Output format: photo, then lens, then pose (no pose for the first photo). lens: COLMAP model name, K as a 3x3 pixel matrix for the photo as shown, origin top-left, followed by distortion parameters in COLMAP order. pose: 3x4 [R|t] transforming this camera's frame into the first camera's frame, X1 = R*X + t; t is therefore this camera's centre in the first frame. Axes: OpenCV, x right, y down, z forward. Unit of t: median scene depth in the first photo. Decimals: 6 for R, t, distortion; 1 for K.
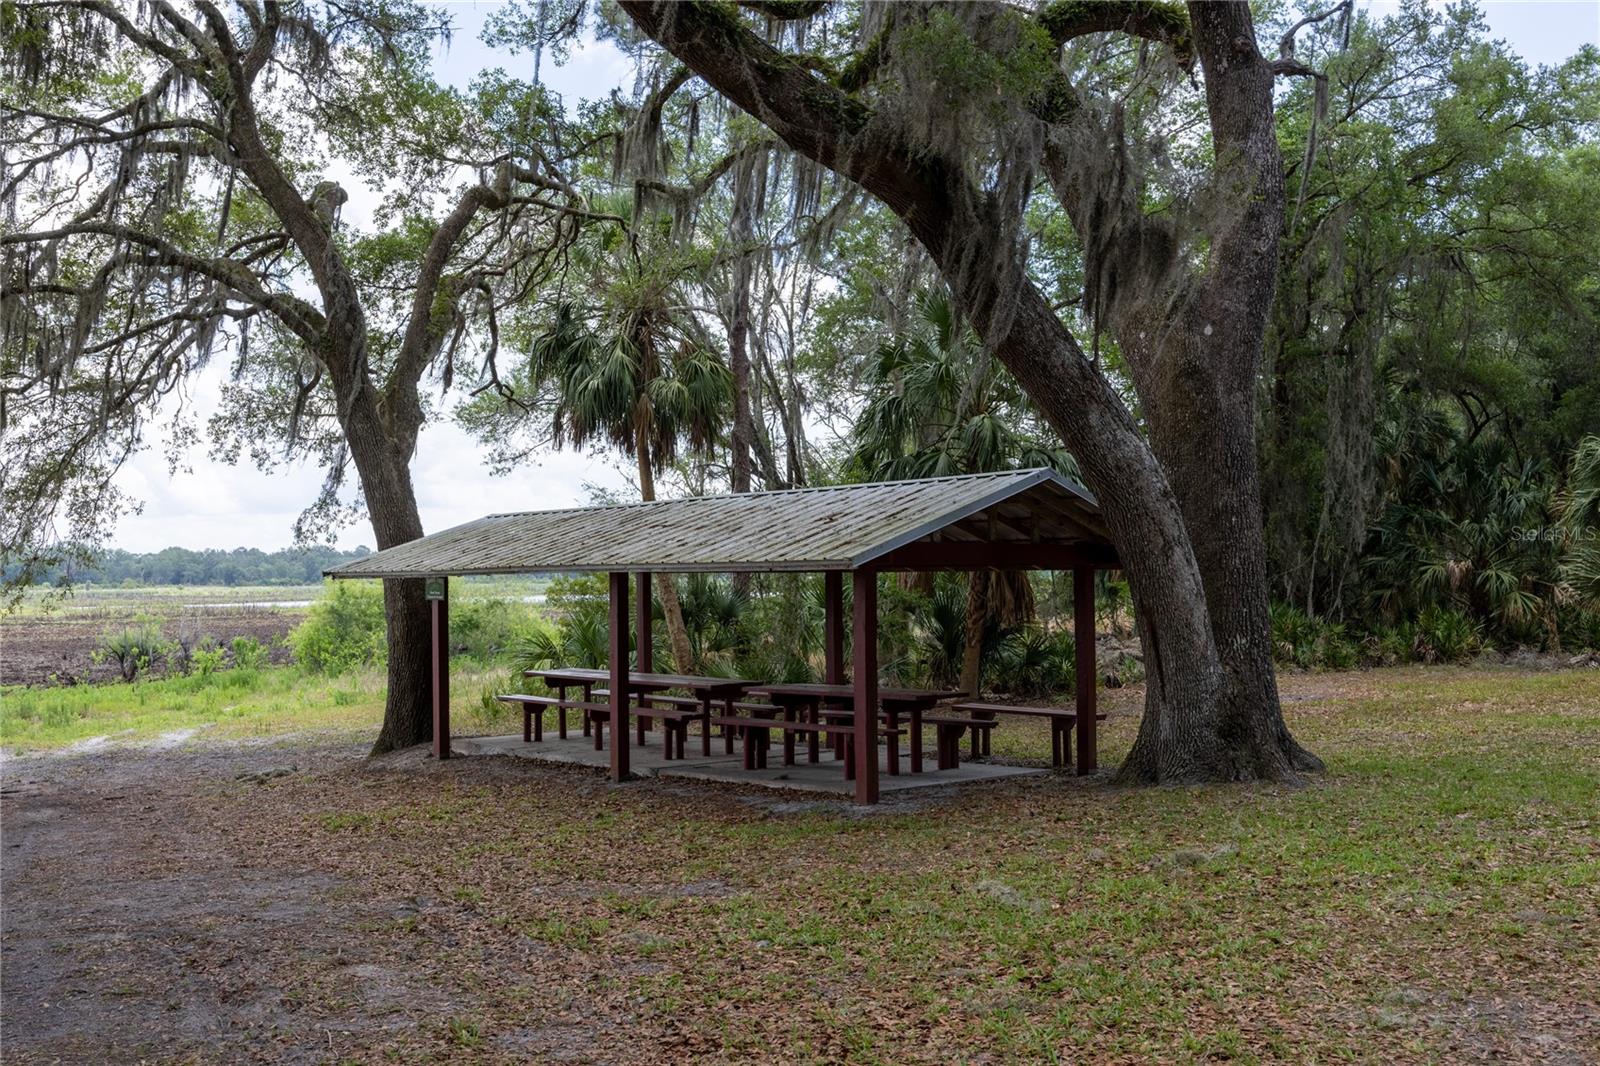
lens RADIAL K [[1515.7, 0, 804.3], [0, 1515.7, 523.1], [0, 0, 1]] dist [0.001940, 0.000000]
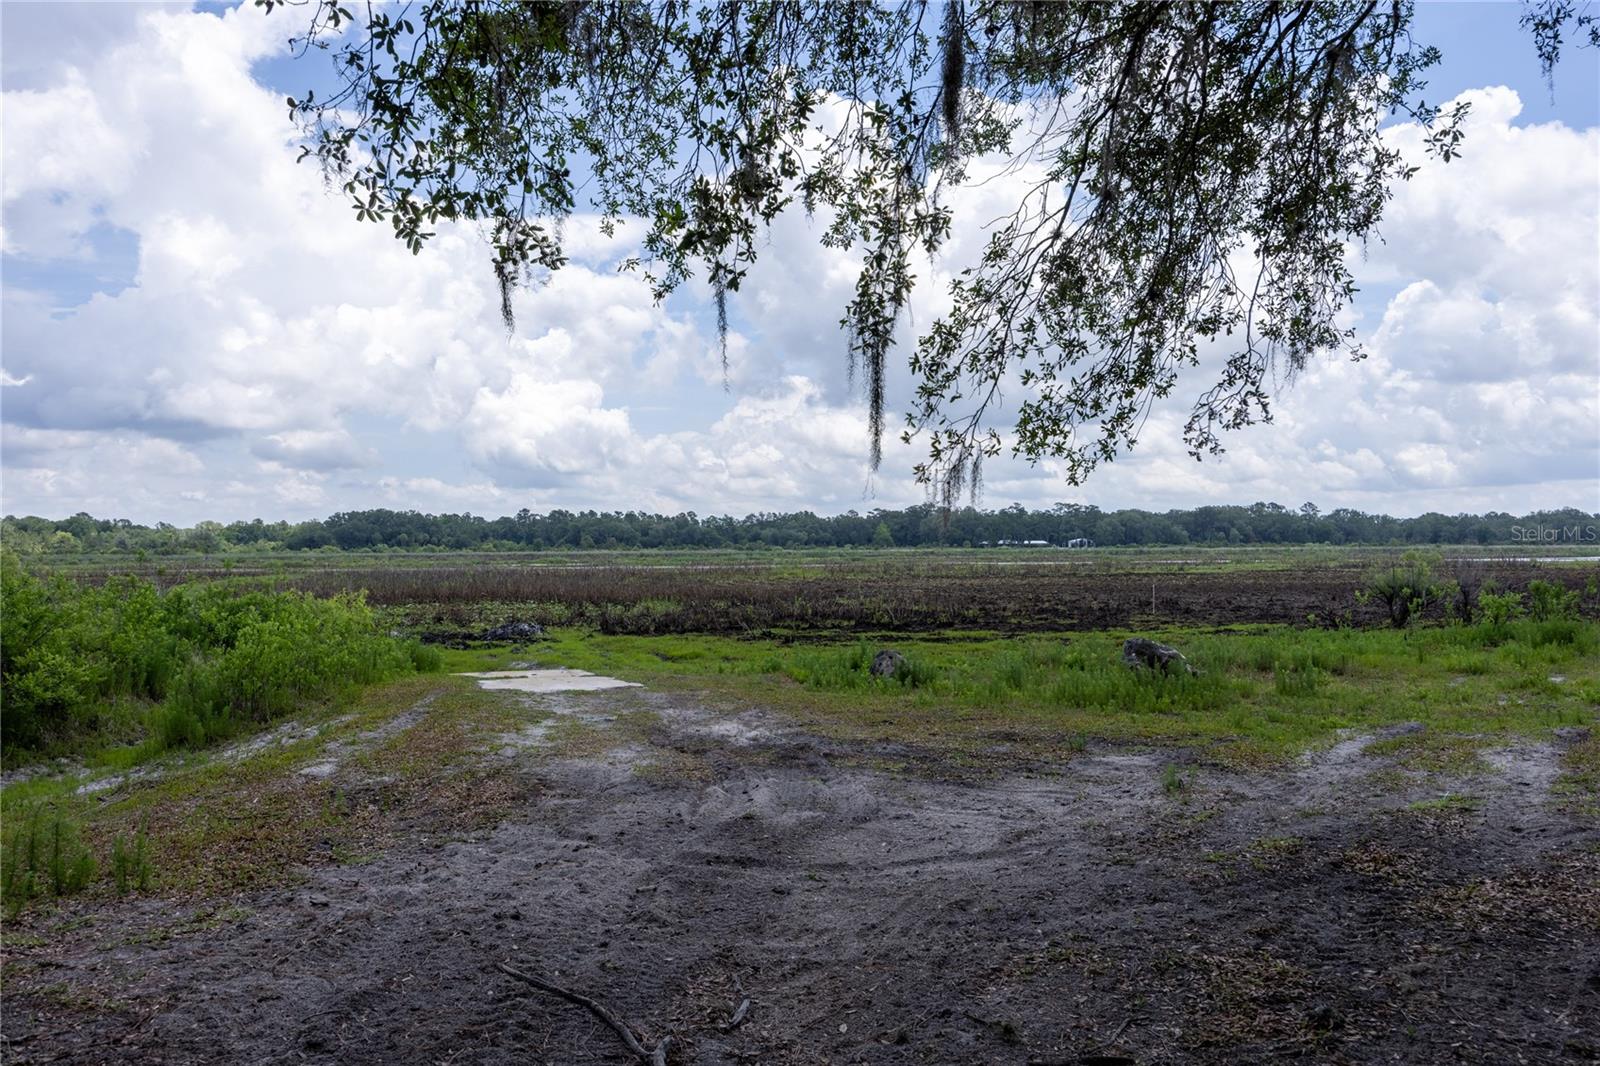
lens RADIAL K [[1188.1, 0, 792.3], [0, 1188.1, 529.7], [0, 0, 1]] dist [0.002337, -0.001867]
pose [[0.631945, -0.004316, -0.775001, -0.173063], [0.026212, 0.999531, 0.015808, 0.036557], [0.774569, -0.030304, 0.631762, 0.381372]]
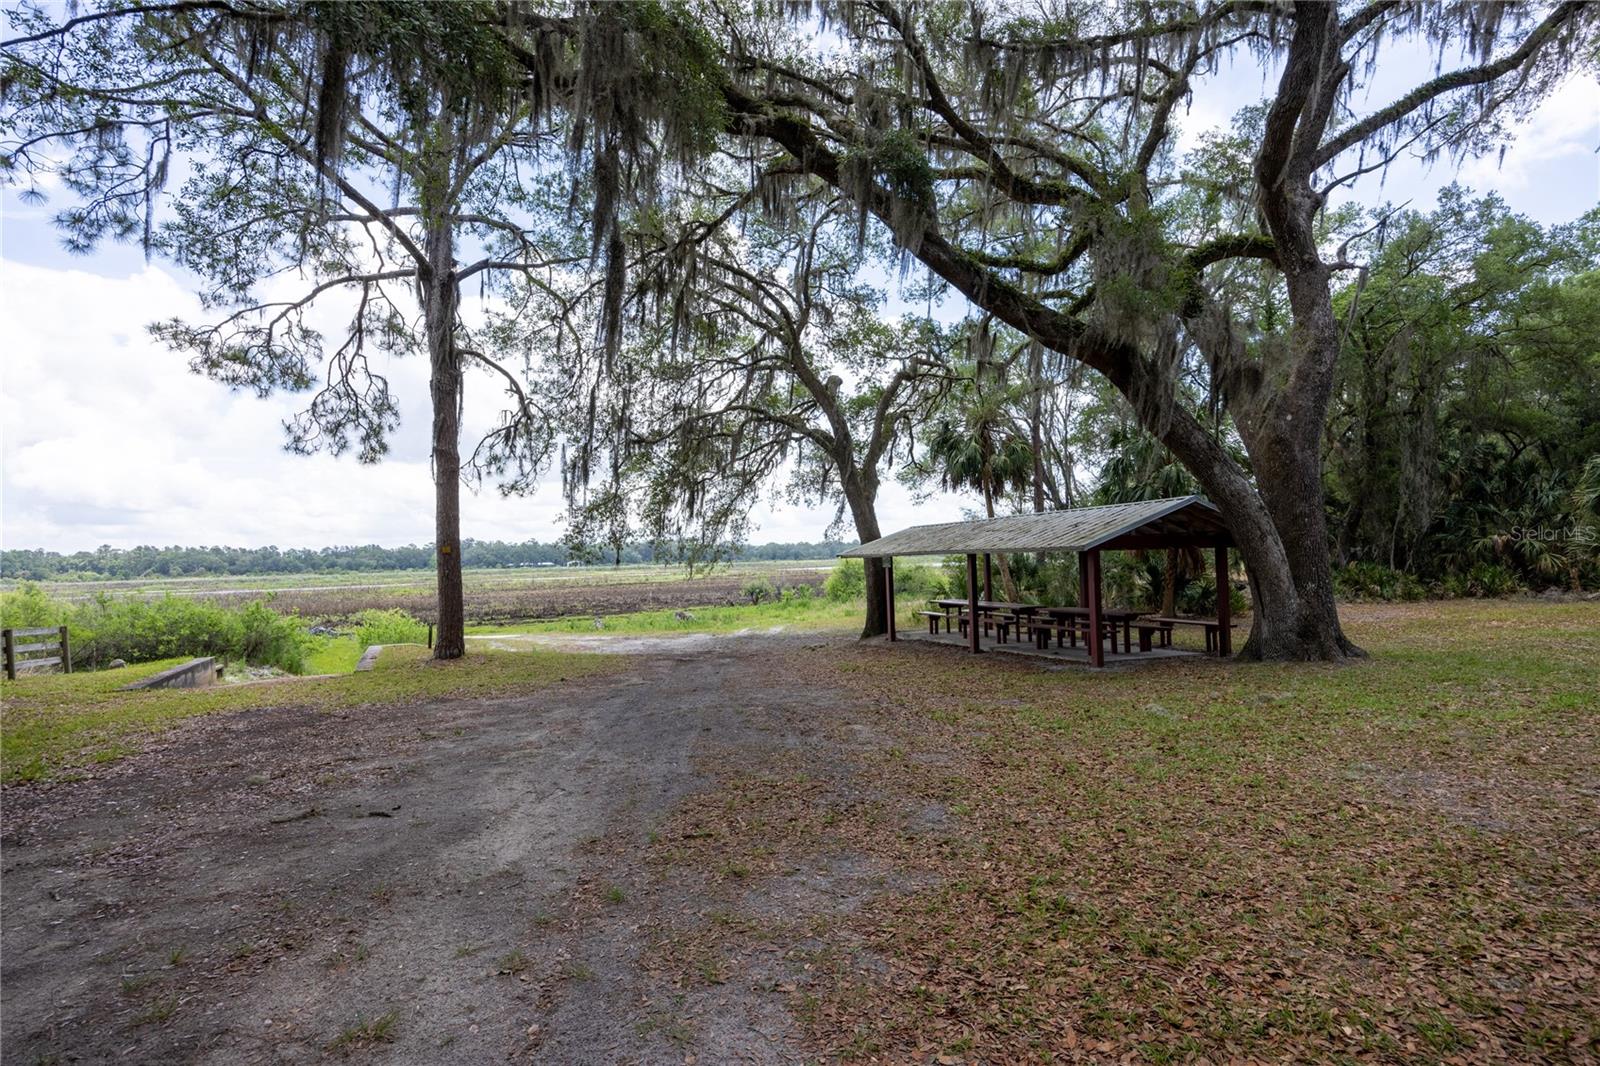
lens RADIAL K [[760.7, 0, 799.7], [0, 760.7, 529.9], [0, 0, 1]] dist [-0.004618, -0.001462]
pose [[0.936664, -0.028108, -0.349100, 0.013915], [0.029717, 0.999558, -0.000747, -0.003722], [0.348967, -0.009675, 0.937085, -0.039438]]
